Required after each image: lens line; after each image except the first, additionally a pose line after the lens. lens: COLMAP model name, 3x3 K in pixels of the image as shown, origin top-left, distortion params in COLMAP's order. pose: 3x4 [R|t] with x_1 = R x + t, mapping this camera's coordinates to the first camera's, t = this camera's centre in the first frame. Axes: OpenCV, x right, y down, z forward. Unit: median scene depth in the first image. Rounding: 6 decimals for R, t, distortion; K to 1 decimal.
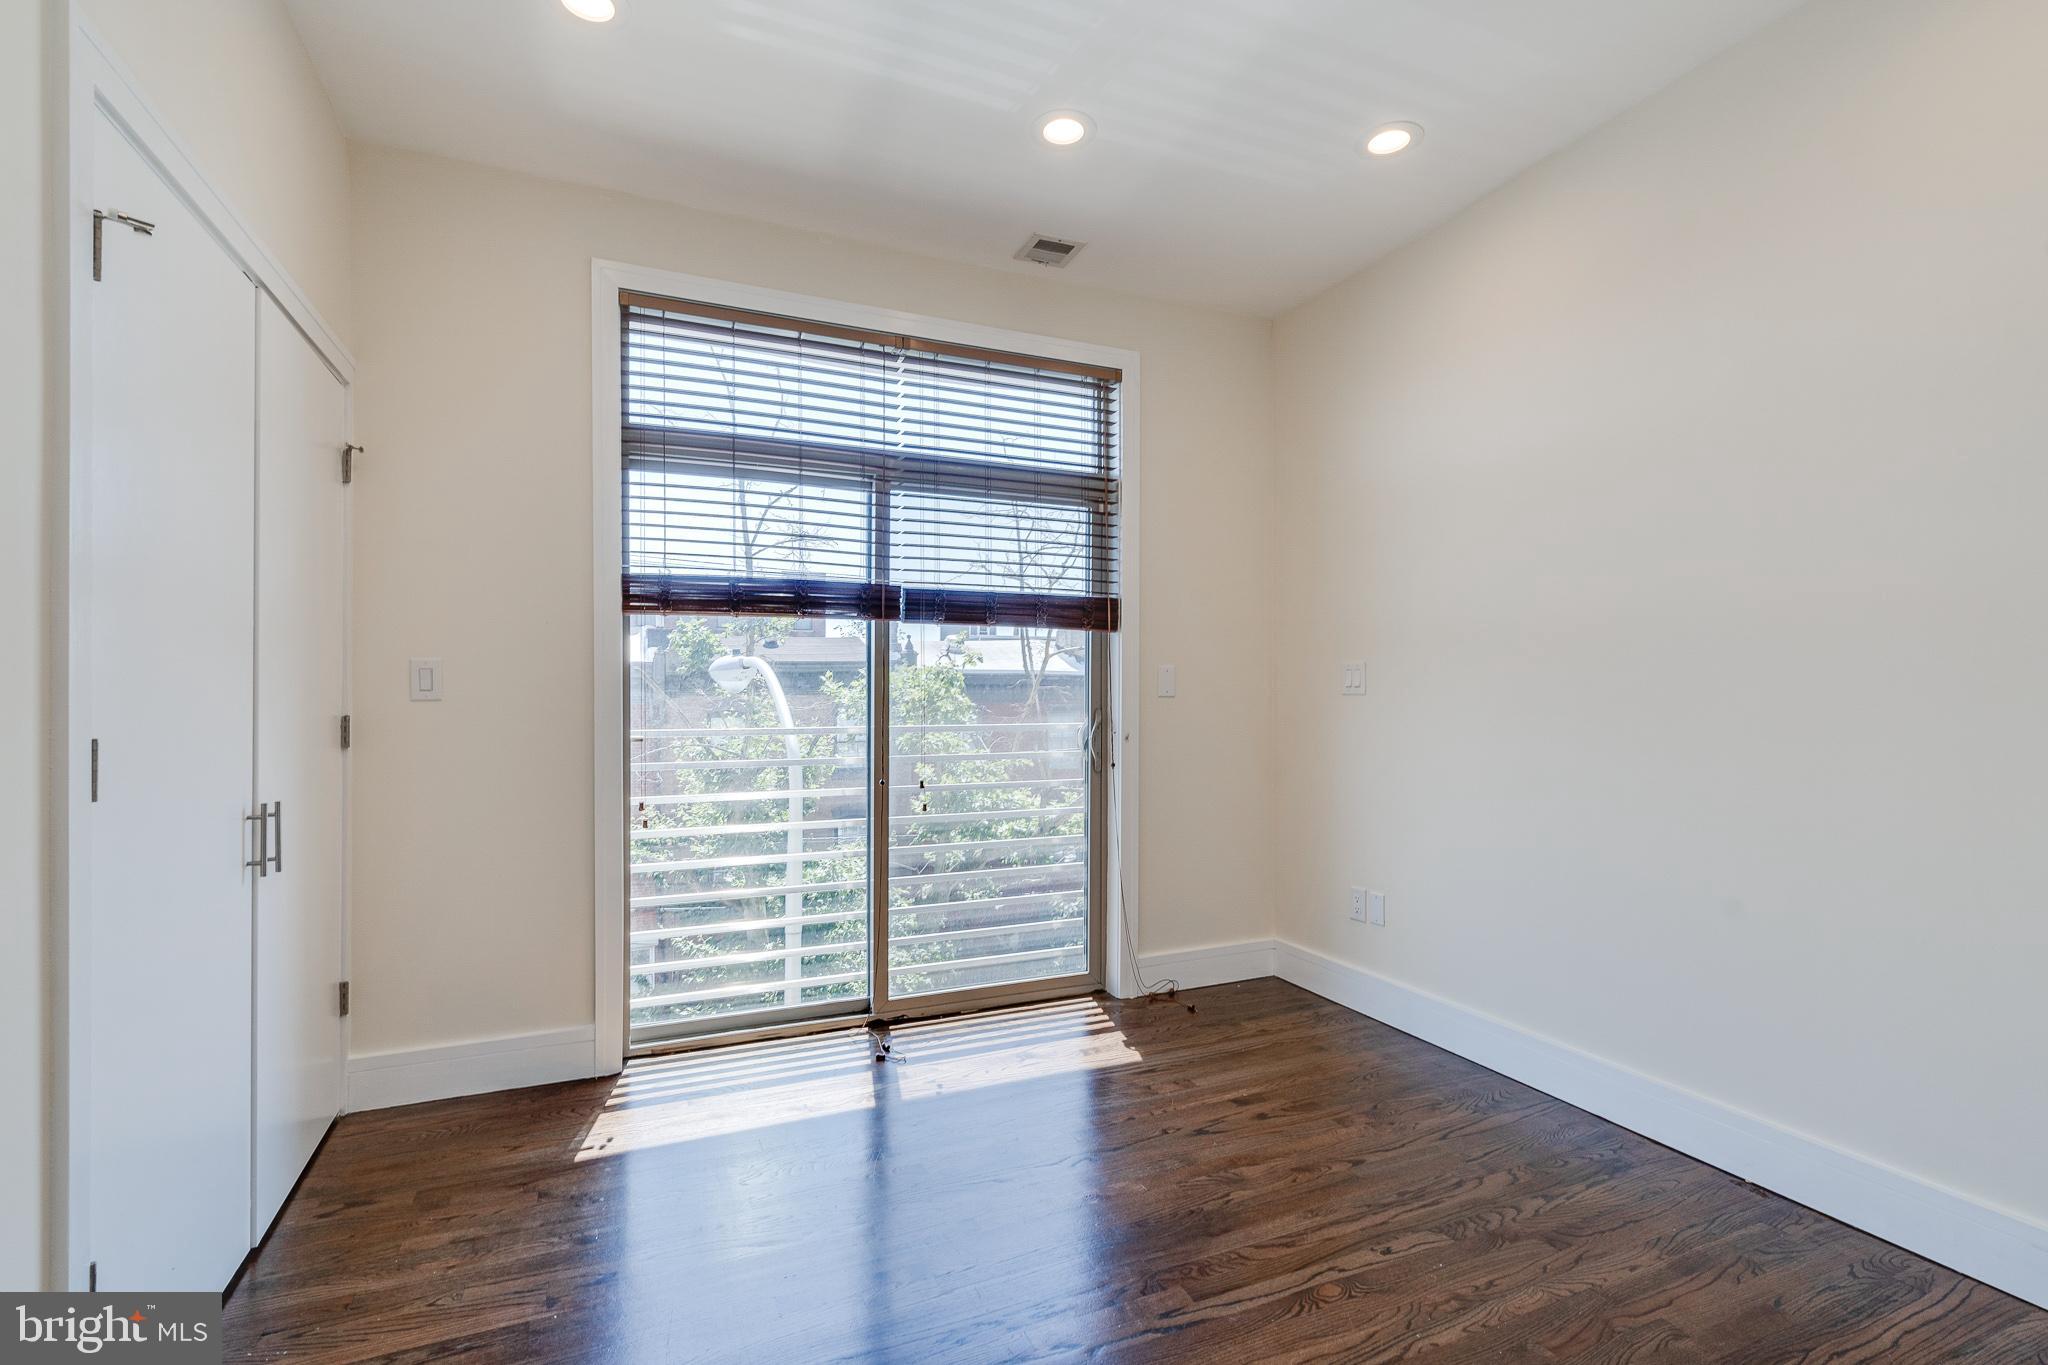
lens RADIAL K [[928.9, 0, 1024.4], [0, 928.9, 687.1], [0, 0, 1]] dist [-0.009063, 0.003106]
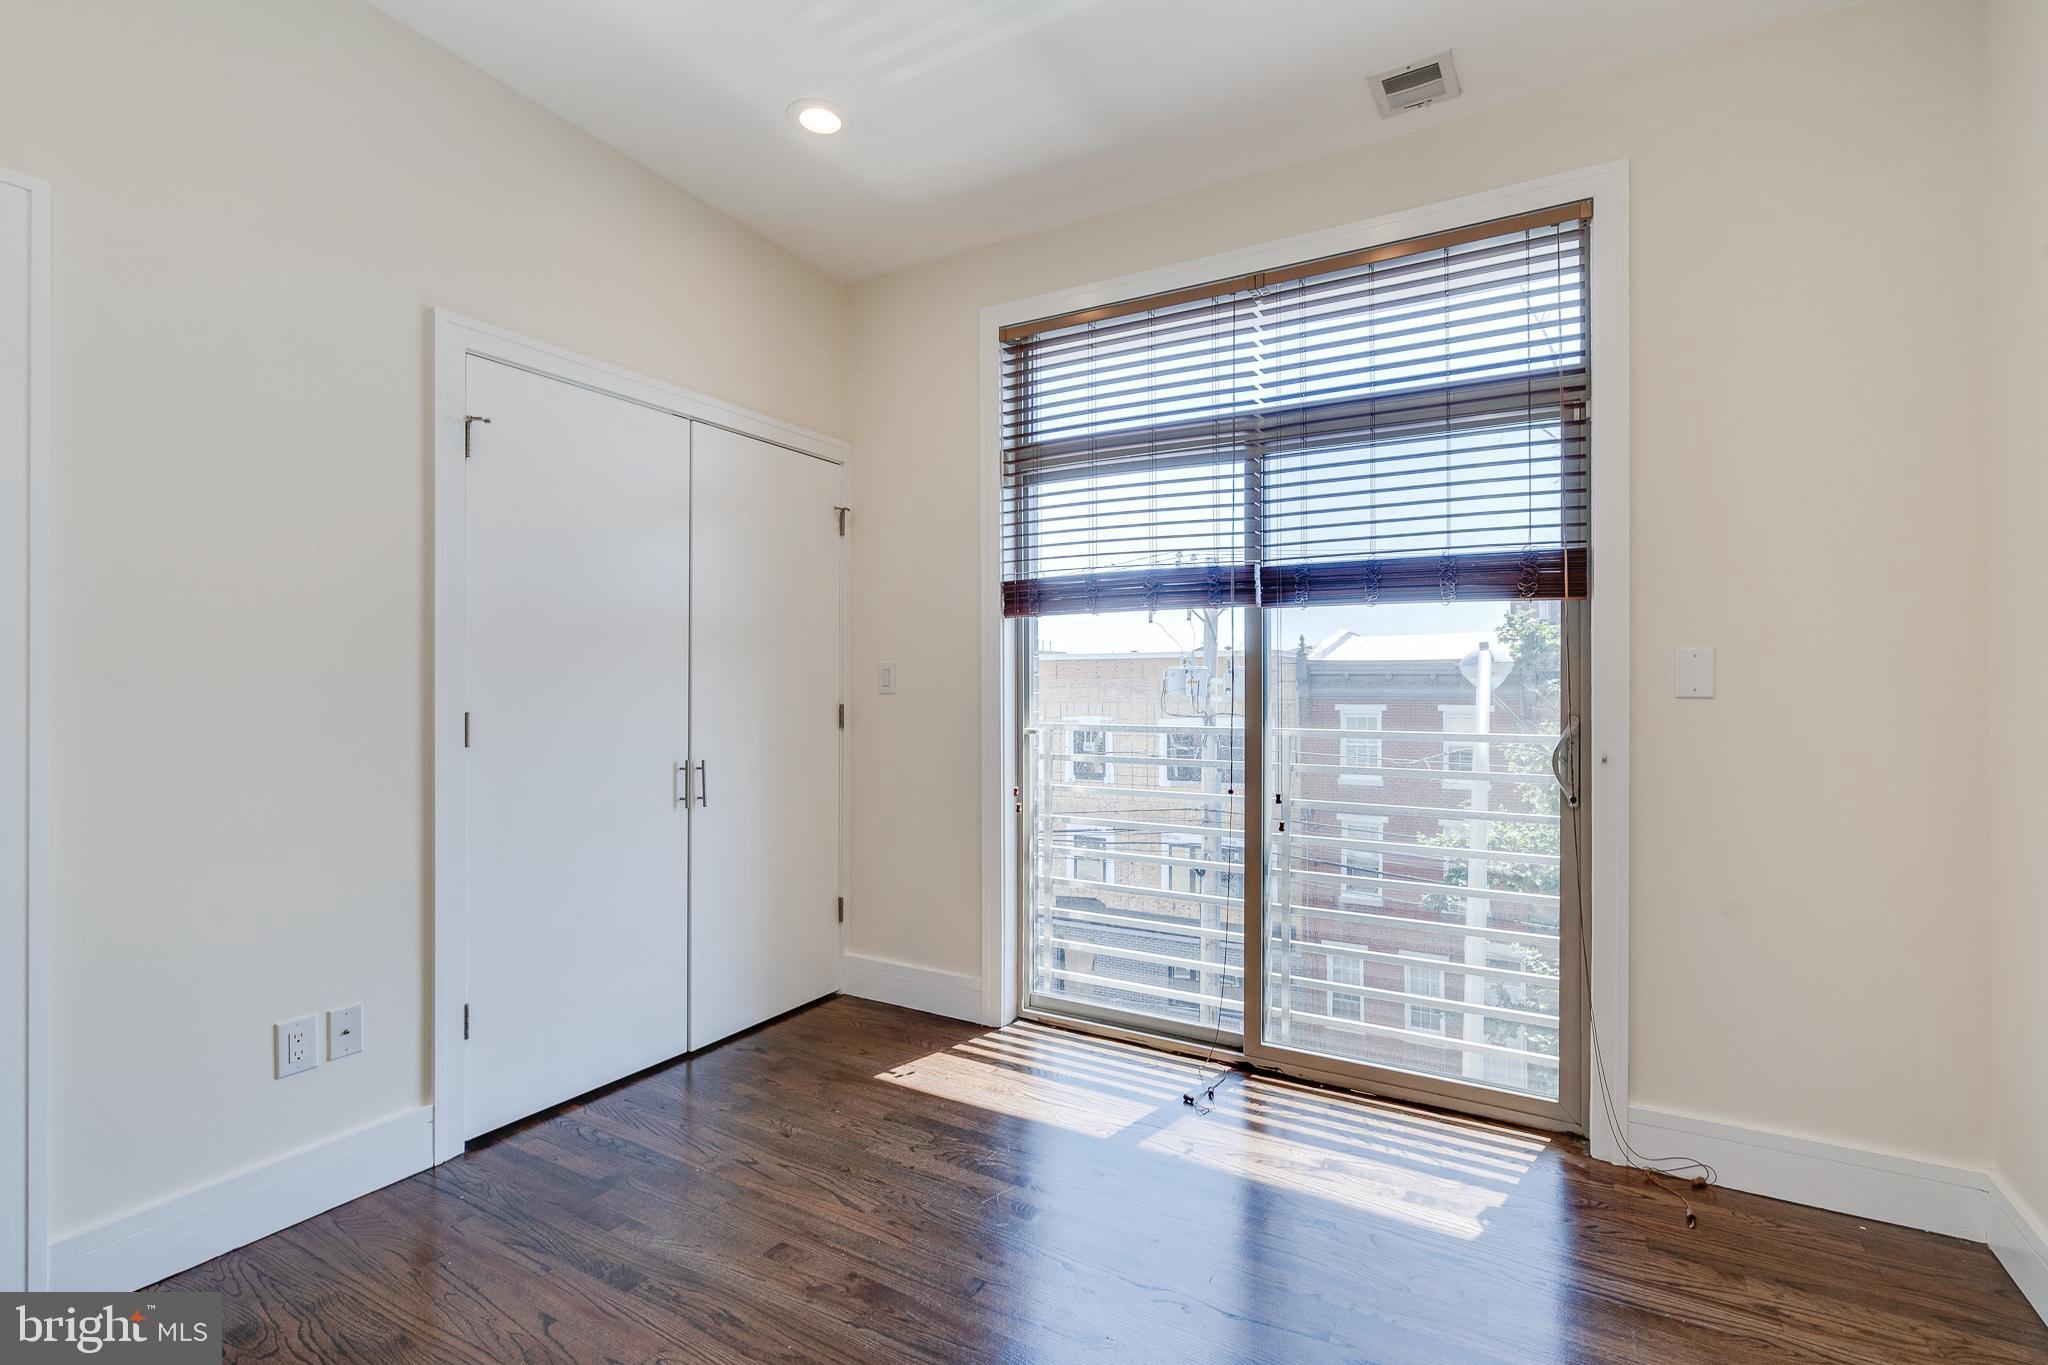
lens RADIAL K [[928.9, 0, 1035.2], [0, 928.9, 683.6], [0, 0, 1]] dist [-0.009063, 0.003106]
pose [[0.593516, -0.002433, -0.804818, 0.432471], [0.001177, 0.999997, -0.002155, 0.002276], [0.804821, 0.000332, 0.593517, 0.323680]]
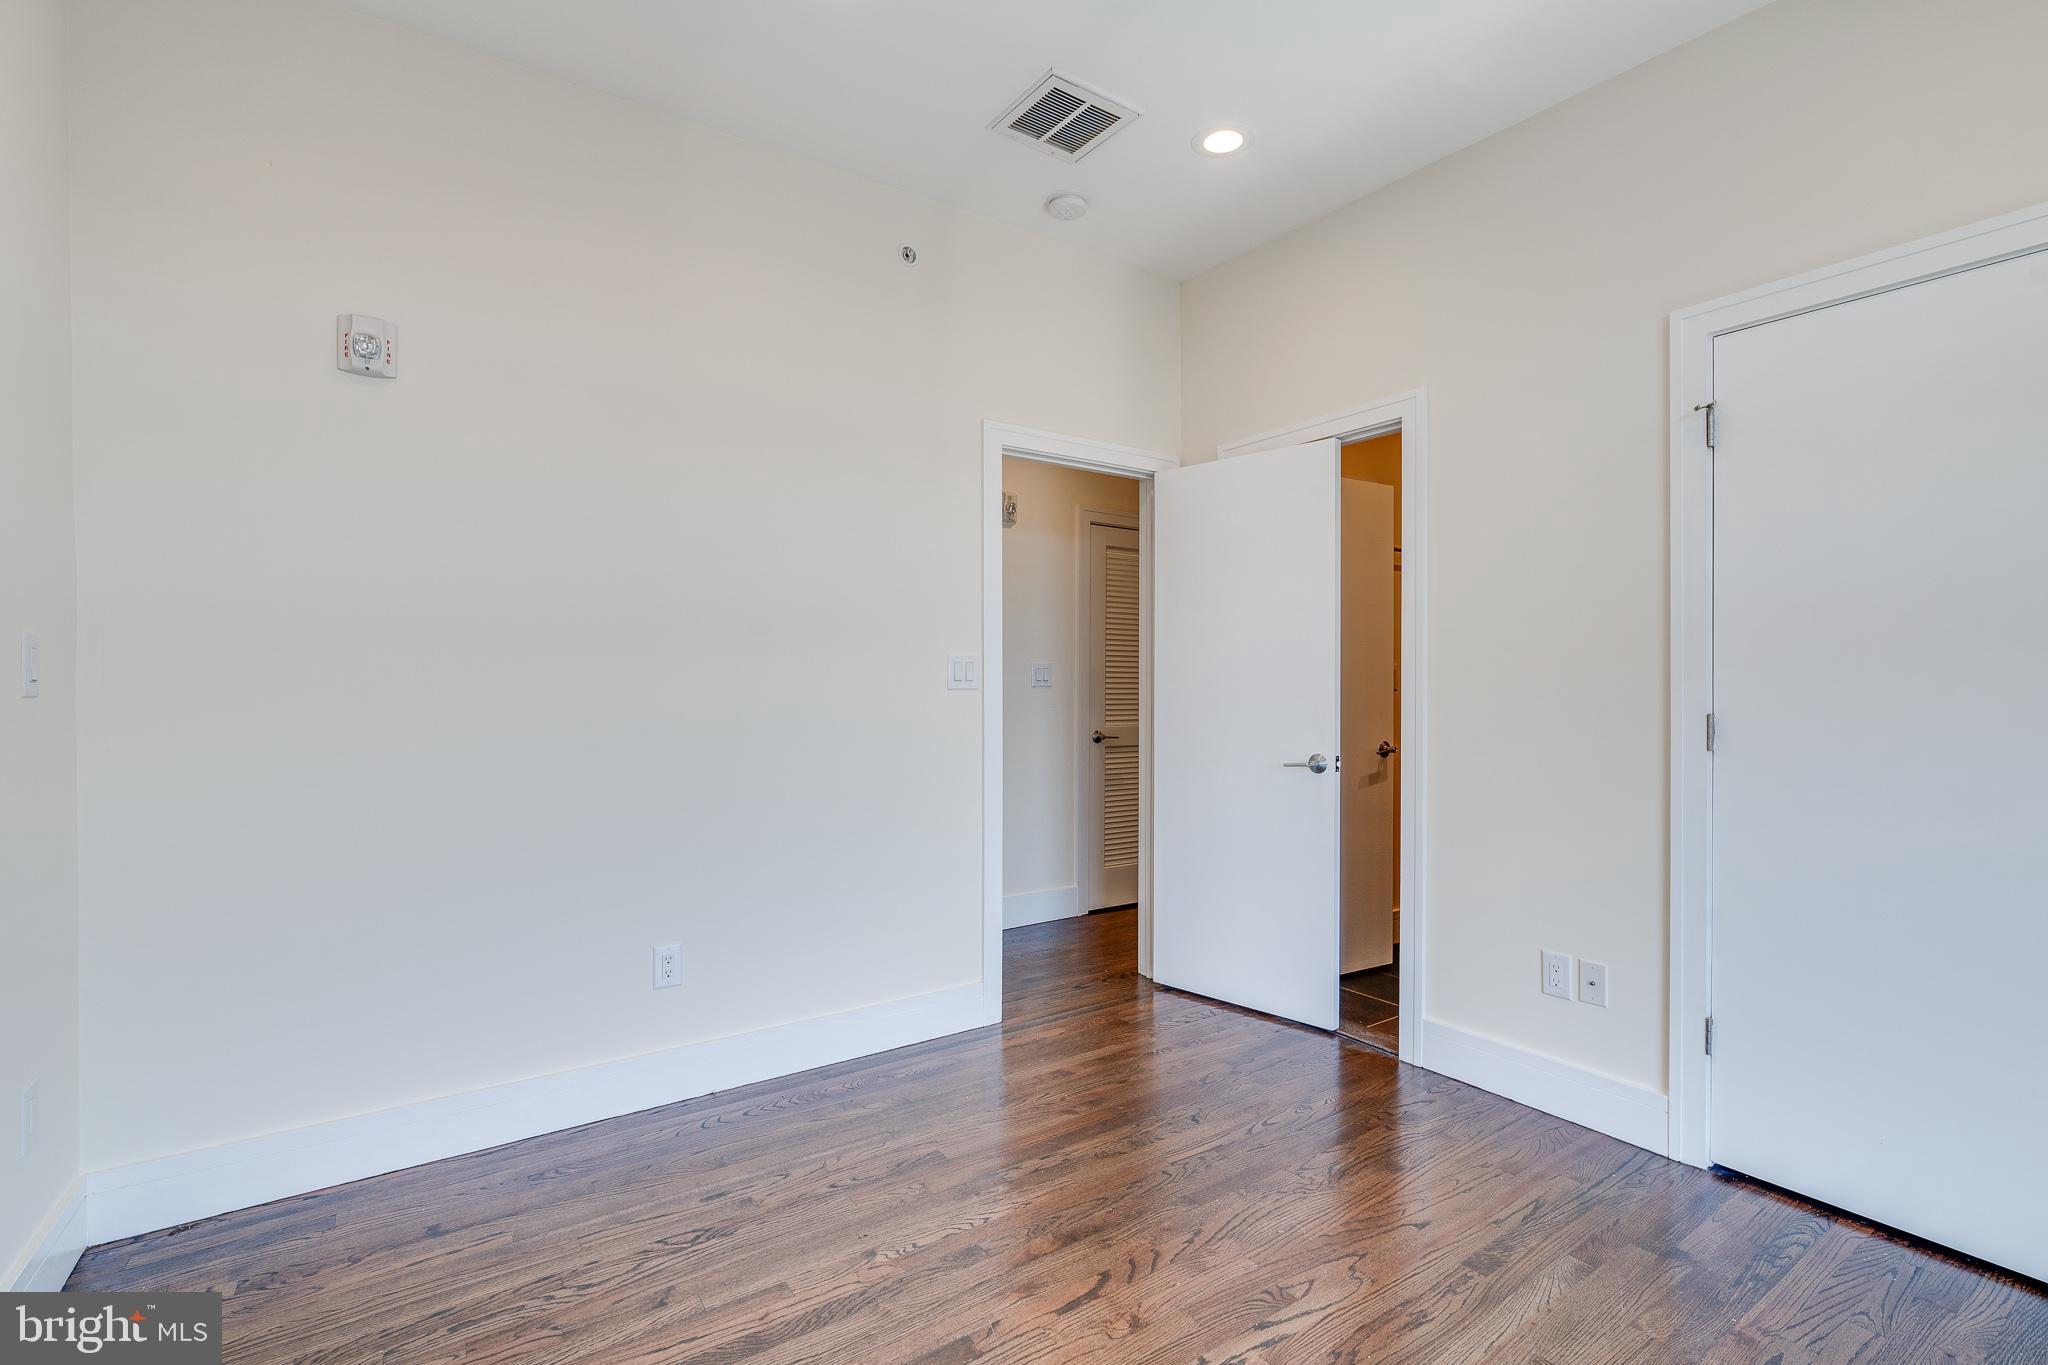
lens RADIAL K [[928.9, 0, 1027.7], [0, 928.9, 683.6], [0, 0, 1]] dist [-0.009063, 0.003106]
pose [[-0.982021, 0.003851, -0.188733, 0.221051], [0.003838, 0.999993, 0.000431, -0.003277], [0.188733, -0.000301, -0.982028, 0.974115]]
